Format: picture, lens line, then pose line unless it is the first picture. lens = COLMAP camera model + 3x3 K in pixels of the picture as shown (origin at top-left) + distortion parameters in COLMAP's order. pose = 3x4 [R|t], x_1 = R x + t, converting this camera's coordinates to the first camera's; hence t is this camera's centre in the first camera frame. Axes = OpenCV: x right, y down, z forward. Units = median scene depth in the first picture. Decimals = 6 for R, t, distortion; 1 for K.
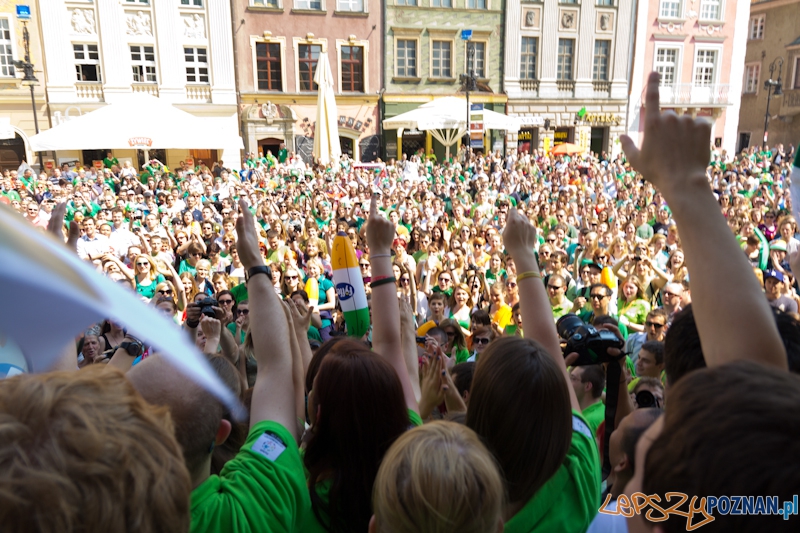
lens RADIAL K [[624.4, 0, 396.2], [0, 624.4, 267.6], [0, 0, 1]] dist [0.039327, -0.047919]
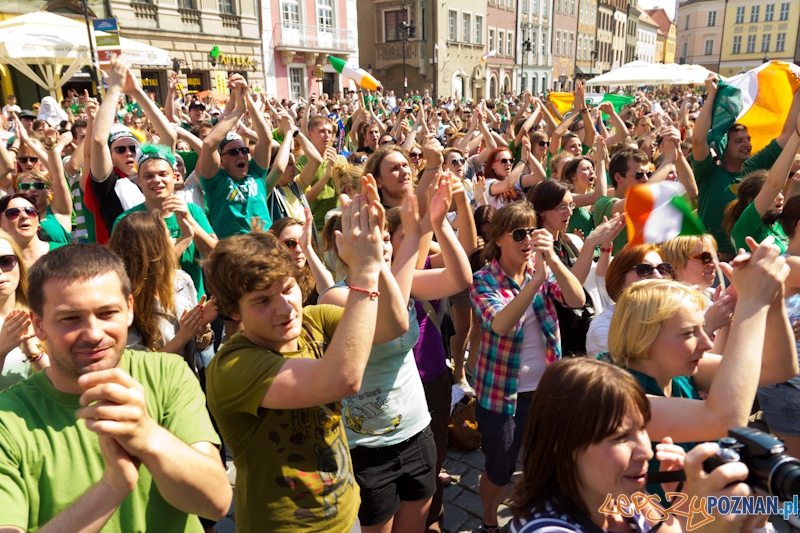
lens RADIAL K [[624.4, 0, 399.2], [0, 624.4, 270.0], [0, 0, 1]] dist [0.039327, -0.047919]
pose [[0.772249, -0.181553, 0.608827, -0.065189], [0.153775, 0.983220, 0.098146, -0.017891], [-0.616429, 0.017830, 0.787208, 0.244150]]
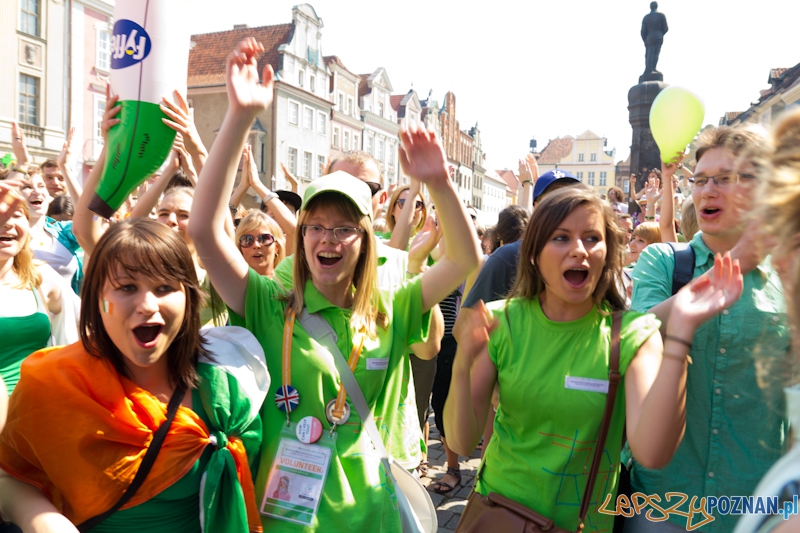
lens RADIAL K [[624.4, 0, 402.8], [0, 624.4, 266.6], [0, 0, 1]] dist [0.039327, -0.047919]
pose [[0.639742, -0.007008, 0.768558, 0.014933], [0.123927, 0.987815, -0.094149, 0.015311], [-0.758533, 0.155476, 0.632815, 0.177893]]
